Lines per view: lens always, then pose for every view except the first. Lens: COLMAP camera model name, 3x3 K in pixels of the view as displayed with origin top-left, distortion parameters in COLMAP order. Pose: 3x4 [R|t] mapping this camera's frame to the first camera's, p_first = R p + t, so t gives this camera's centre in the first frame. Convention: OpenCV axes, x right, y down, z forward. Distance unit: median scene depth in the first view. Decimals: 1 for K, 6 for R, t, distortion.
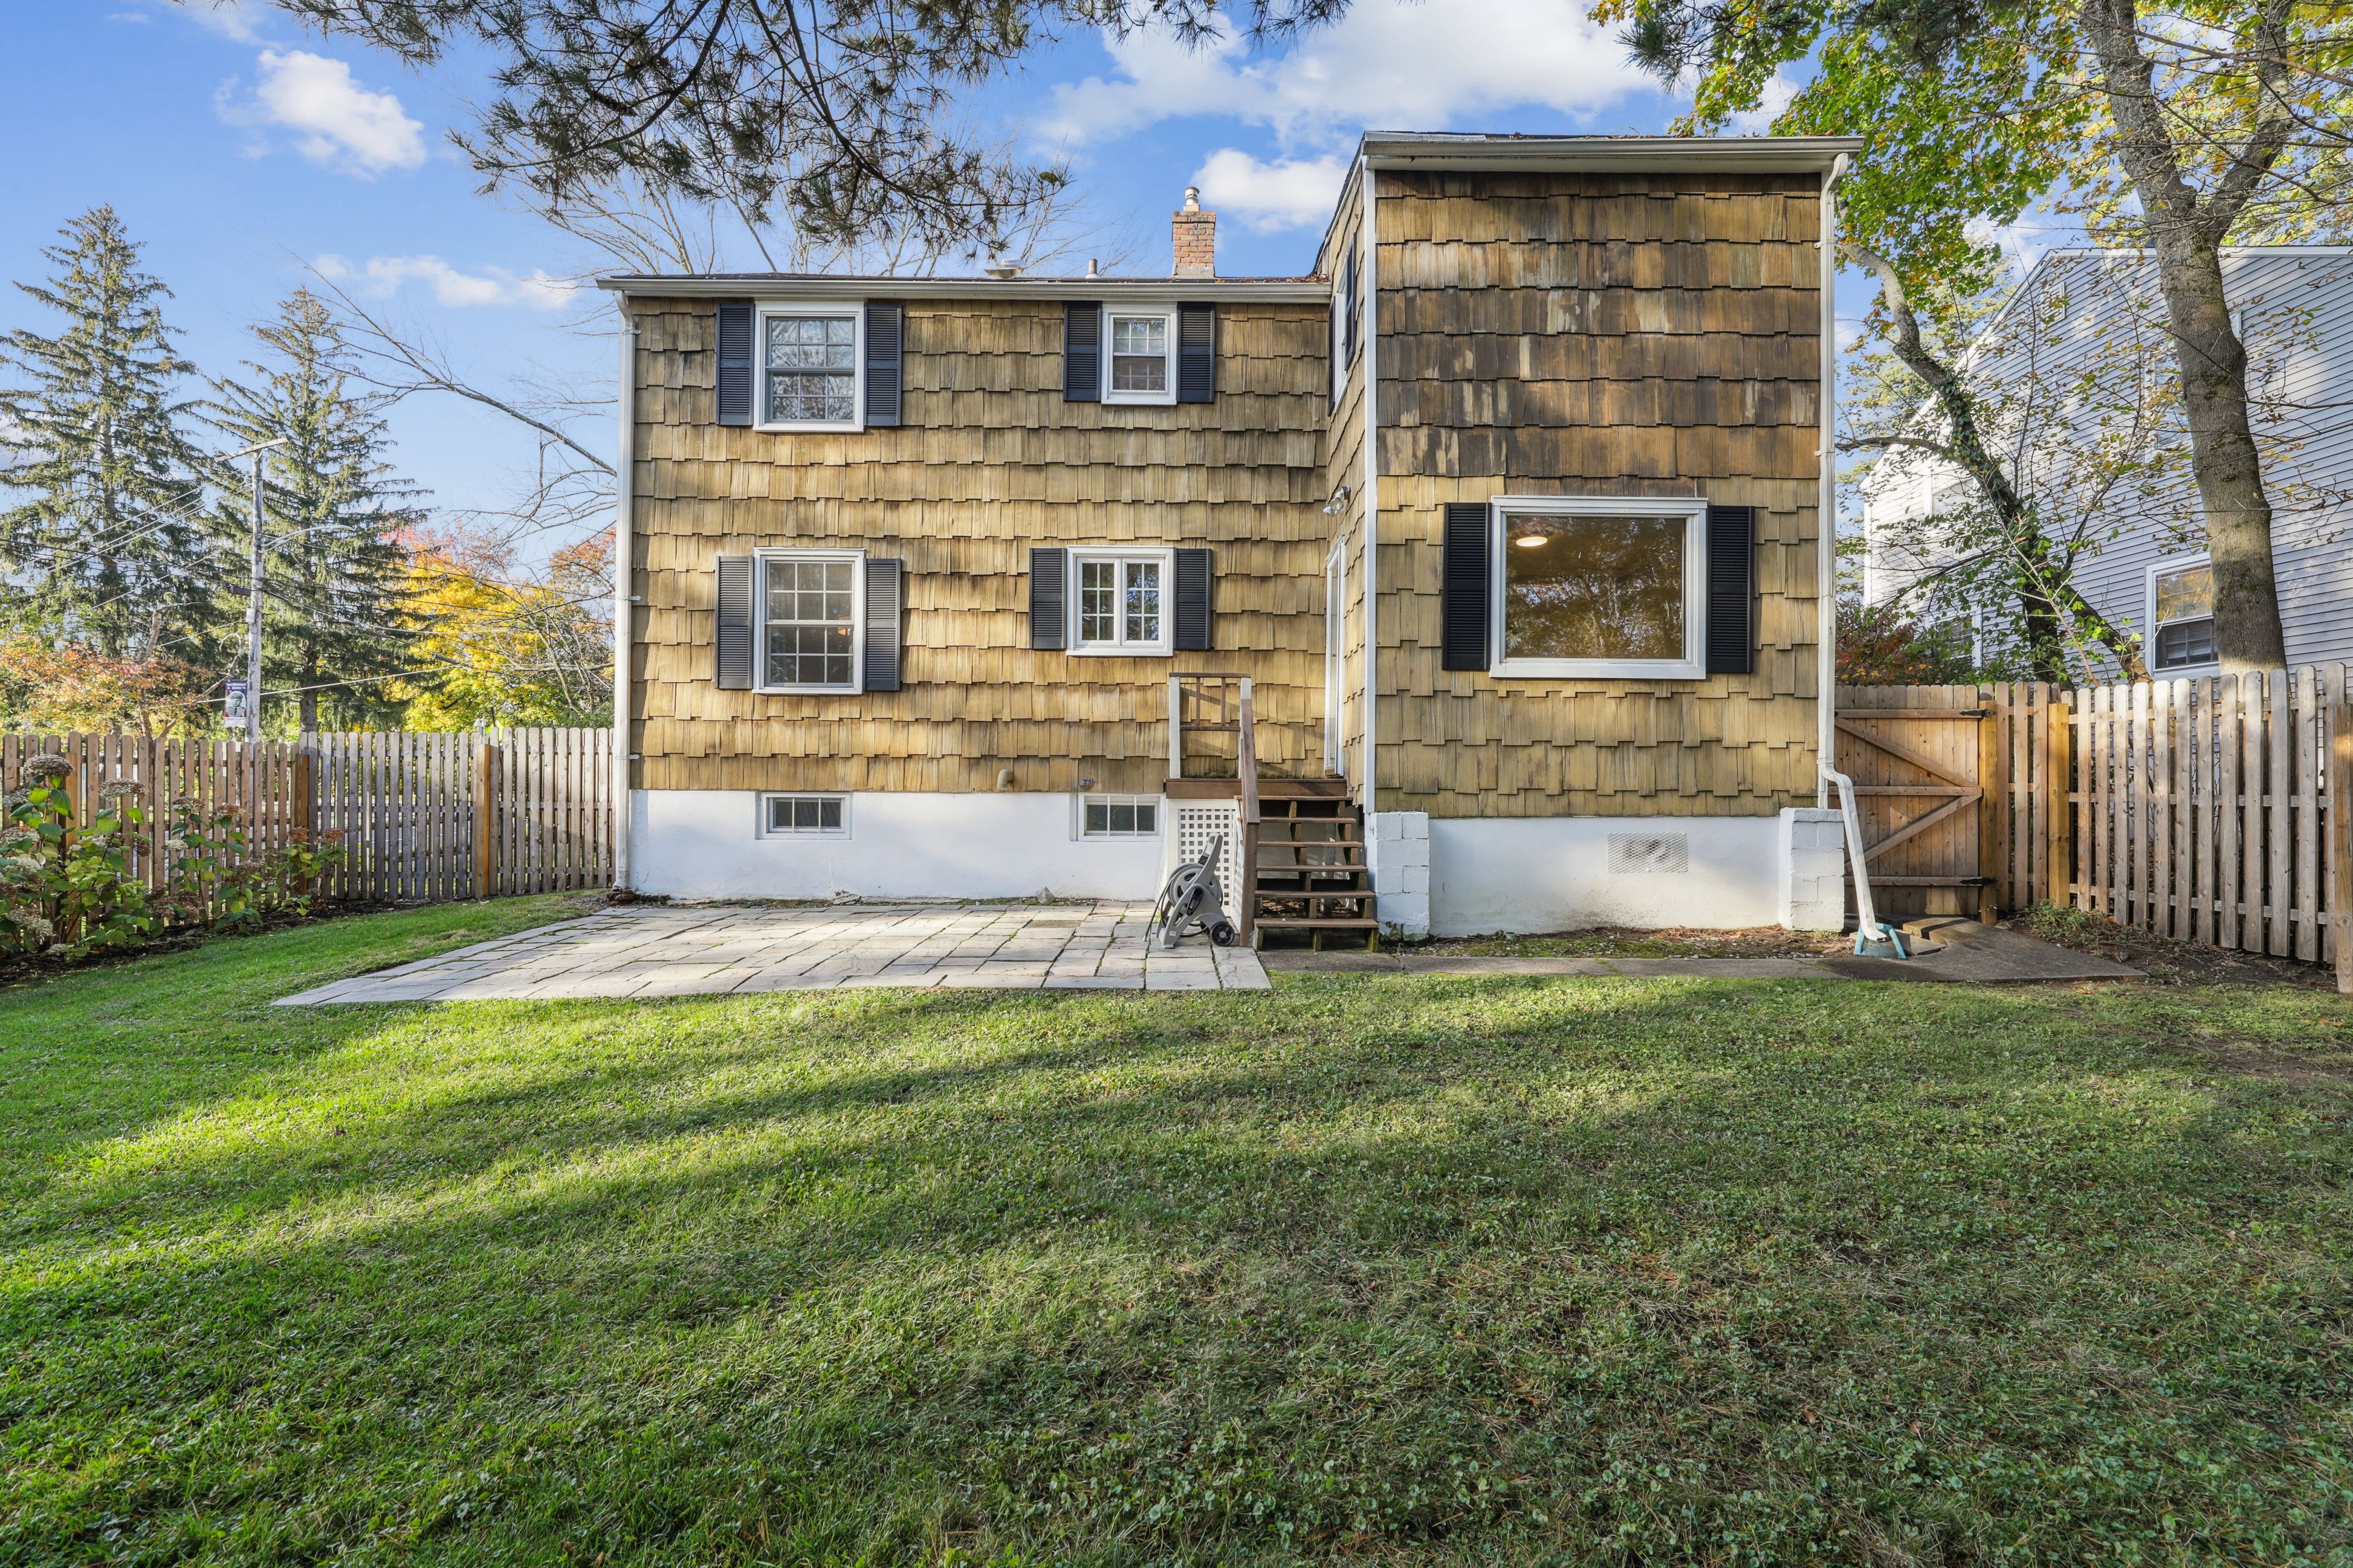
lens RADIAL K [[972.8, 0, 1175.7], [0, 972.8, 787.1], [0, 0, 1]] dist [-0.001921, -0.002812]
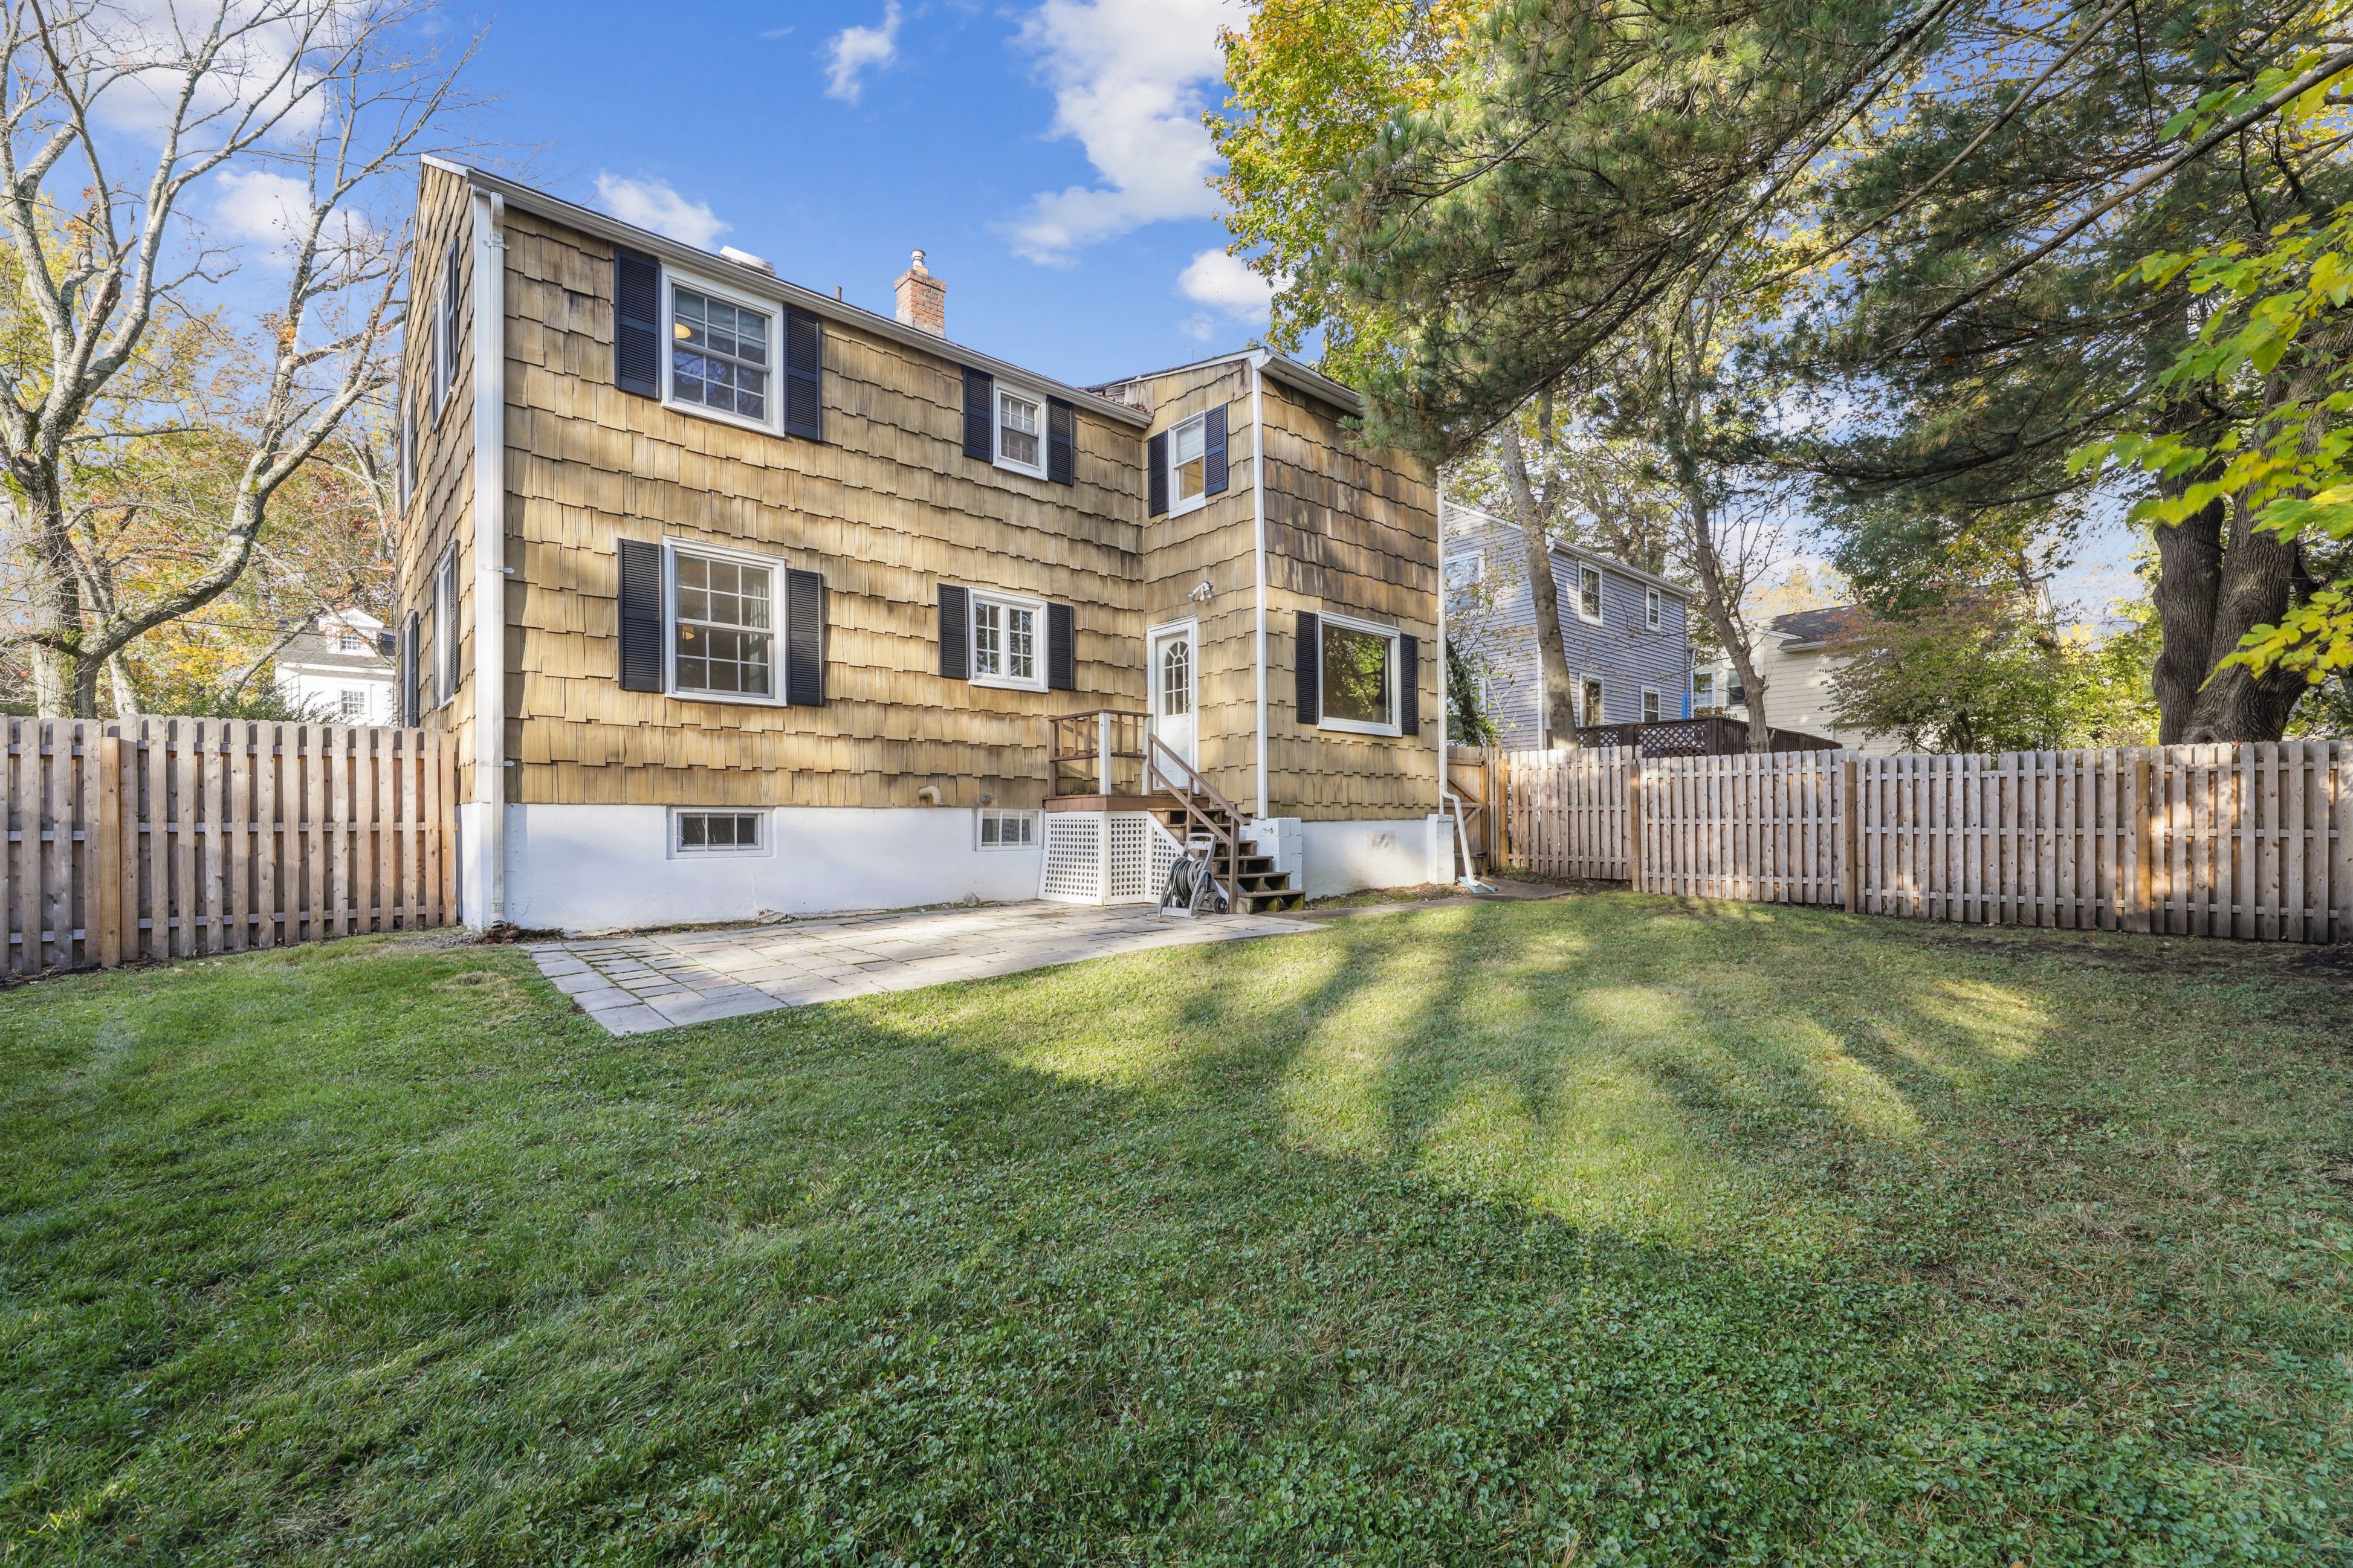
lens RADIAL K [[972.8, 0, 1202.0], [0, 972.8, 815.1], [0, 0, 1]] dist [-0.001921, -0.002812]
pose [[0.738429, -0.004351, 0.674317, -0.668975], [0.008516, 0.999960, -0.002874, 0.019690], [-0.674278, 0.007864, 0.738436, 0.000884]]
